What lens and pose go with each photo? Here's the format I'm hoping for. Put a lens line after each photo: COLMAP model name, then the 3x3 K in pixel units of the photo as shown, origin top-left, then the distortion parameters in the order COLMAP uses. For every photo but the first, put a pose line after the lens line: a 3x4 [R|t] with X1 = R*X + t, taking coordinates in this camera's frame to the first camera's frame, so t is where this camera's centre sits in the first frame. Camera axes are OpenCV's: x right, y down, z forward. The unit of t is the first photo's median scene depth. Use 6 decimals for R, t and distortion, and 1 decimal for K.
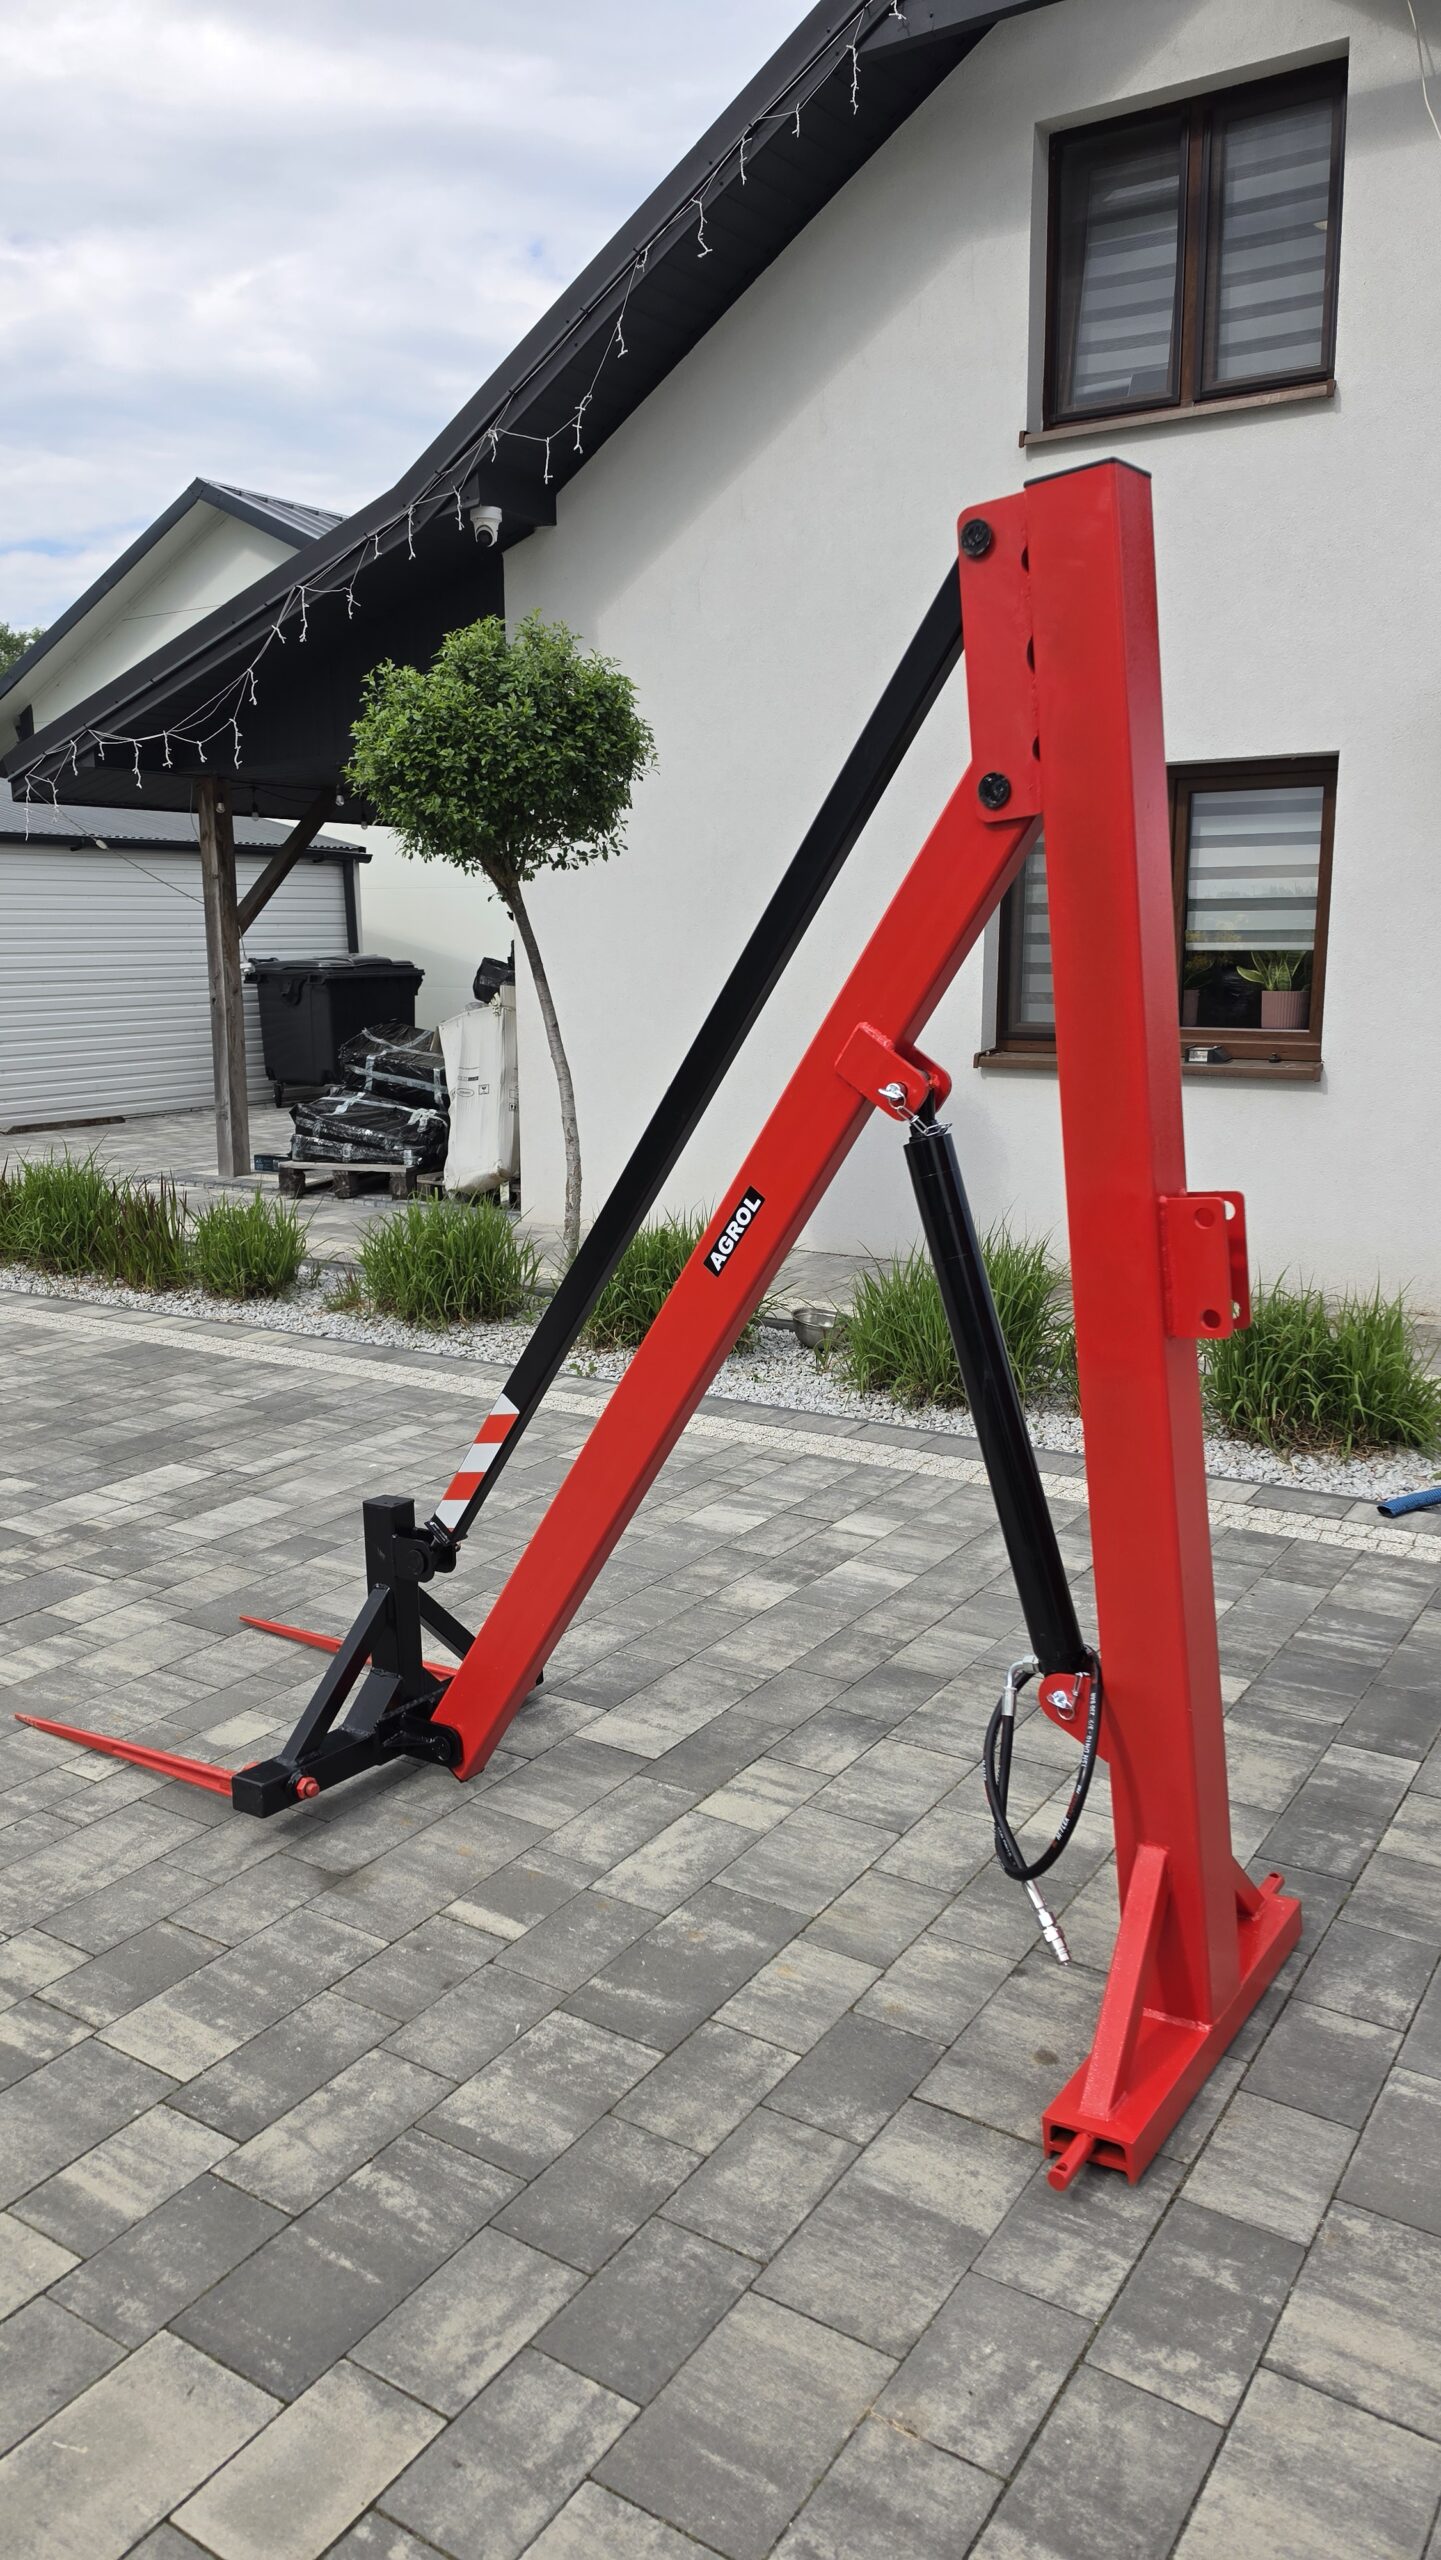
lens RADIAL K [[1736.6, 0, 709.9], [0, 1736.6, 1223.5], [0, 0, 1]] dist [0.102306, -0.148719]
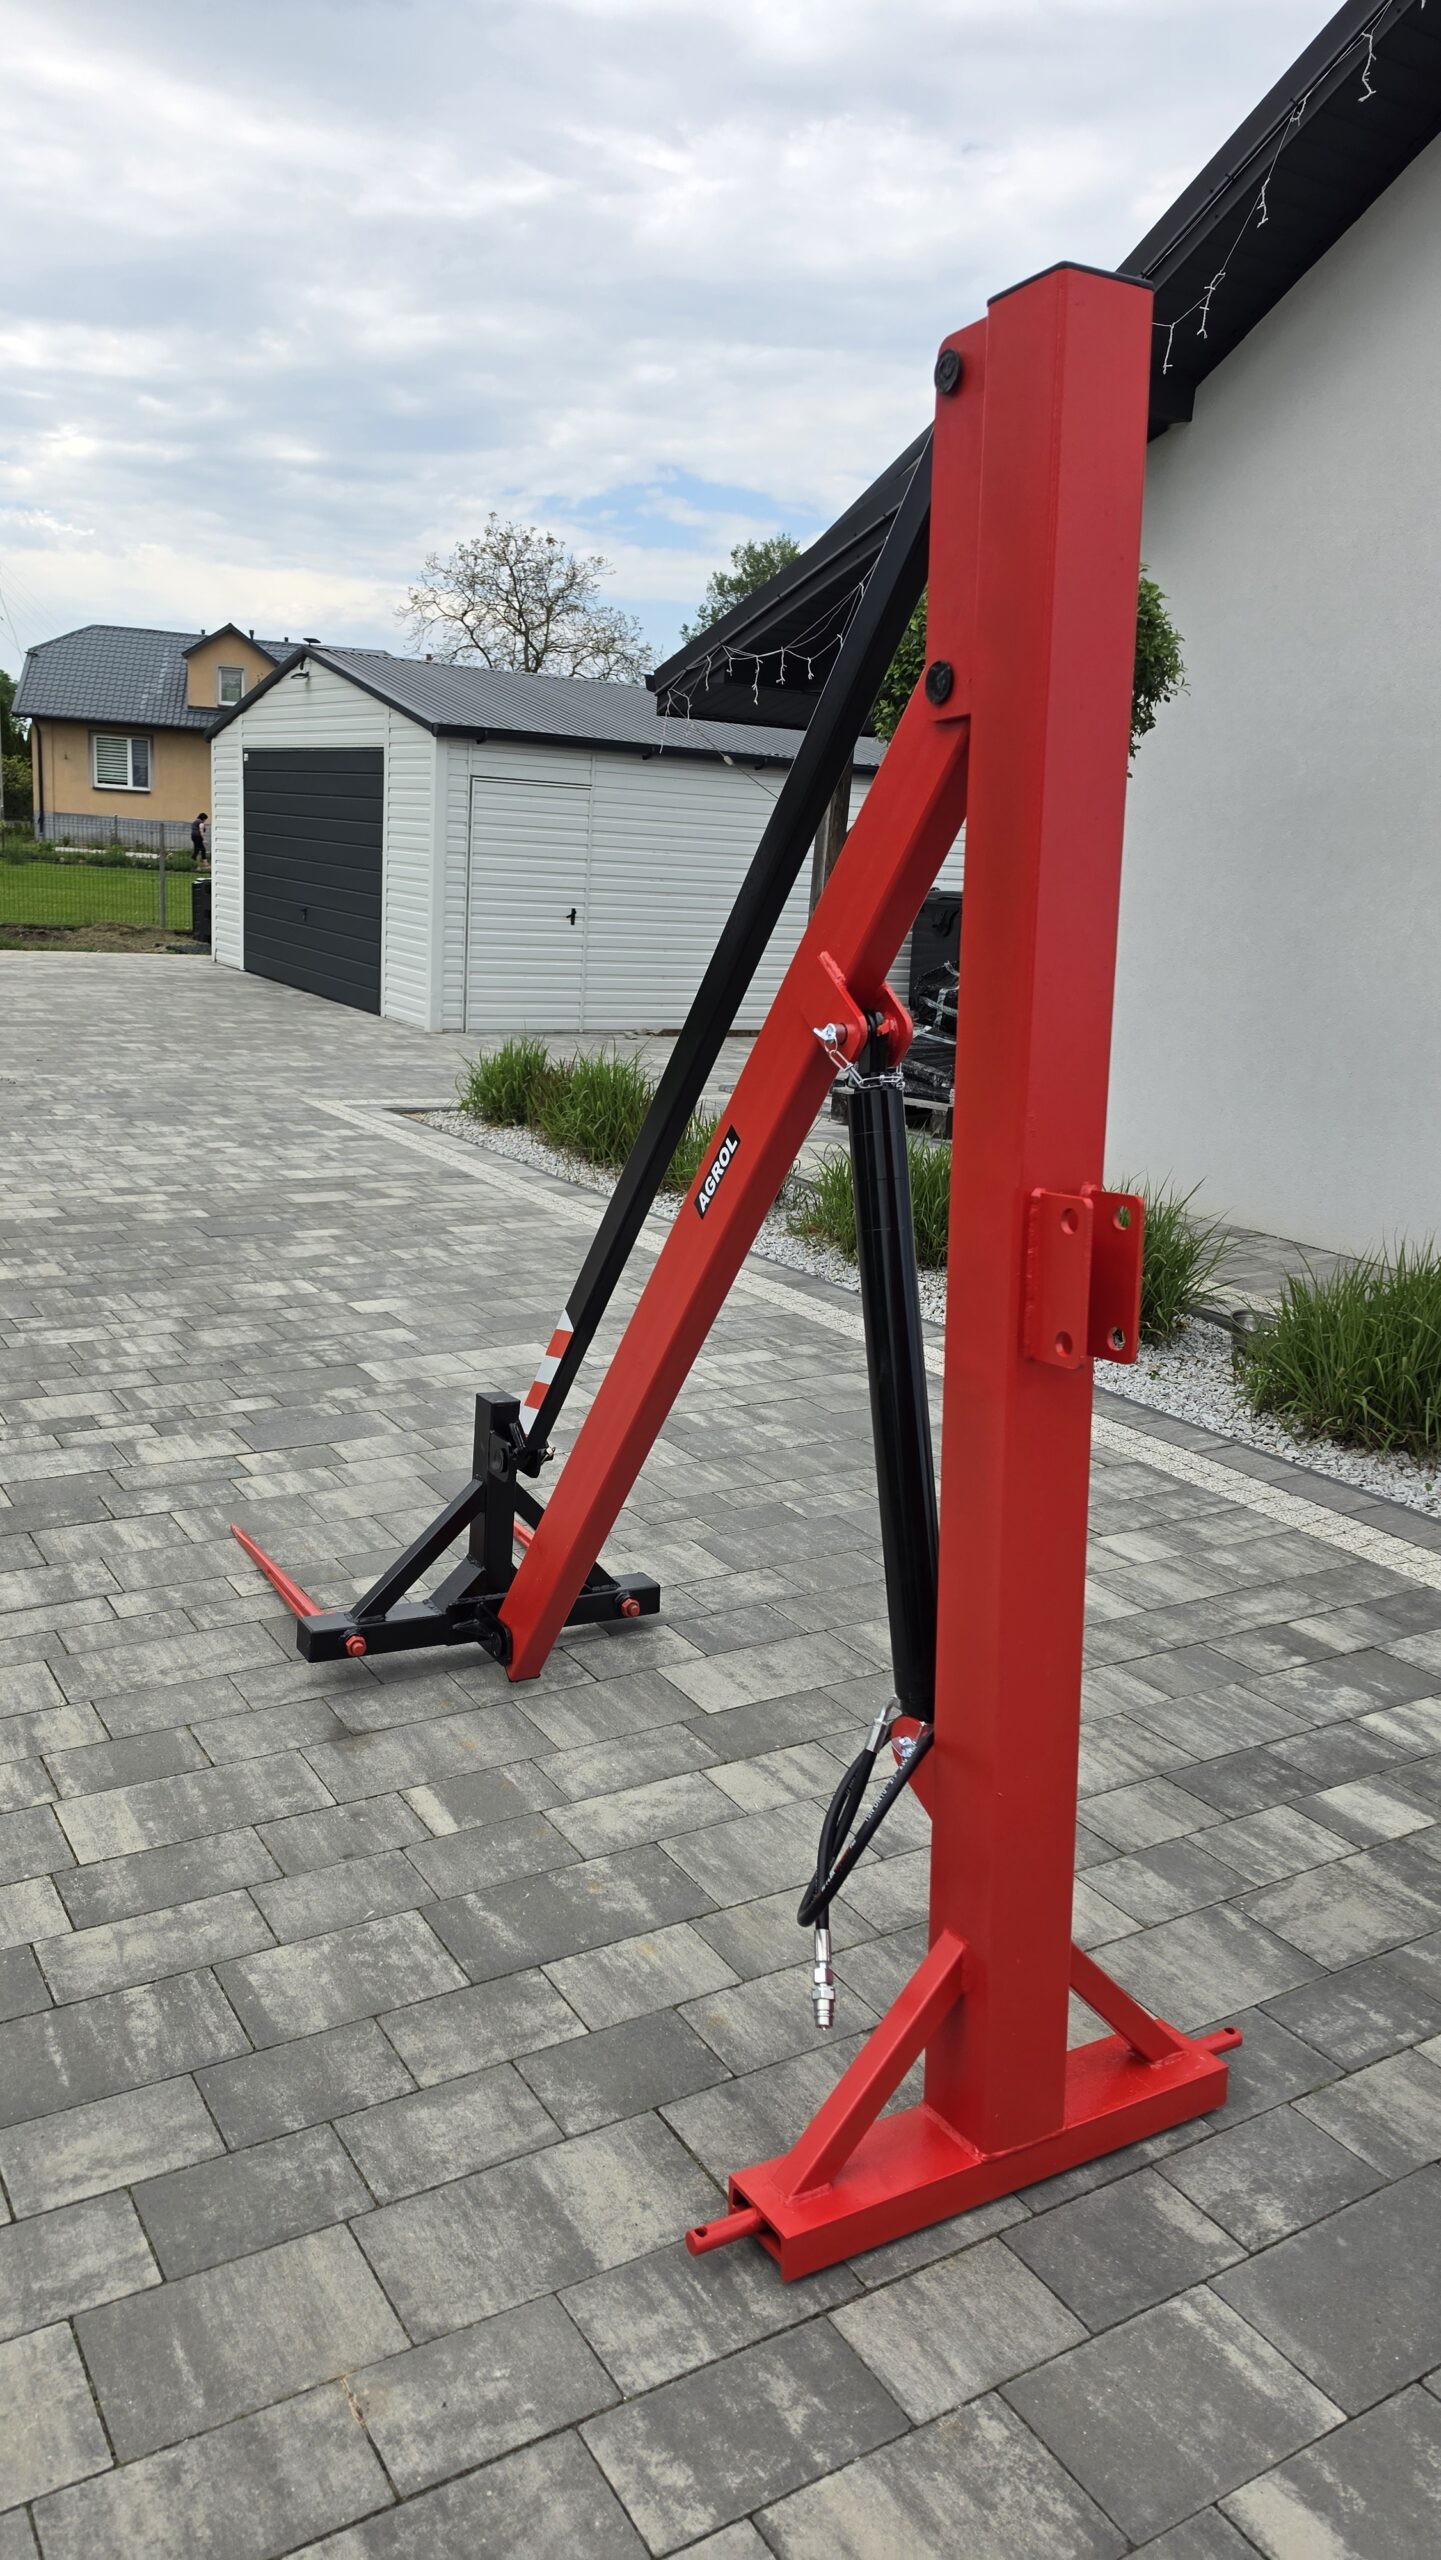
lens RADIAL K [[1744.2, 0, 695.3], [0, 1744.2, 1279.9], [0, 0, 1]] dist [0.113738, -0.177944]
pose [[0.902126, 0.166065, -0.398235, 0.318283], [-0.141101, 0.985764, 0.091429, -0.018317], [0.407749, -0.026289, 0.912716, 0.122788]]
